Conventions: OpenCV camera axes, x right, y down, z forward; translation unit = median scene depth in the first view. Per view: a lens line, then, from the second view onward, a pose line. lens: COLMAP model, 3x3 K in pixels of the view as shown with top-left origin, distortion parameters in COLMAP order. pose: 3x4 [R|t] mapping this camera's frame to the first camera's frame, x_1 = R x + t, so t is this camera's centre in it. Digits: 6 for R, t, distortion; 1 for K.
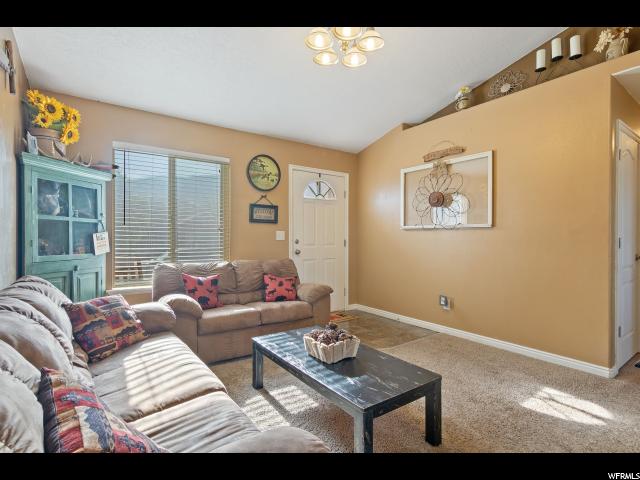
lens RADIAL K [[323.9, 0, 322.3], [0, 323.9, 238.3], [0, 0, 1]] dist [-0.002933, 0.001068]
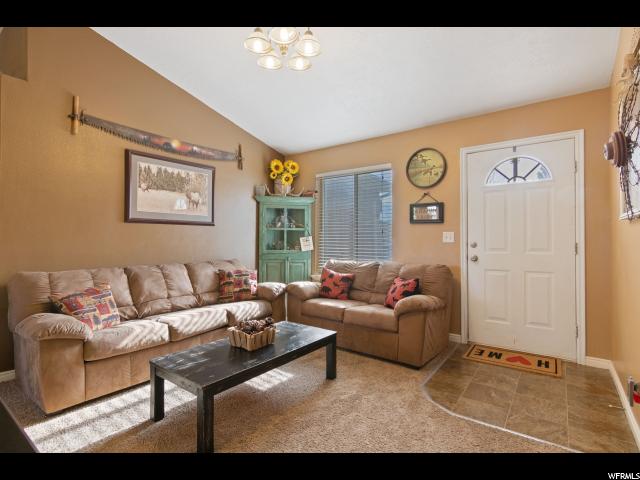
lens RADIAL K [[323.9, 0, 320.2], [0, 323.9, 240.2], [0, 0, 1]] dist [-0.002933, 0.001068]
pose [[0.288145, -0.004315, -0.957577, 0.610658], [-0.004644, 0.999972, -0.005903, 0.005727], [0.957575, 0.006147, 0.288117, 0.469196]]
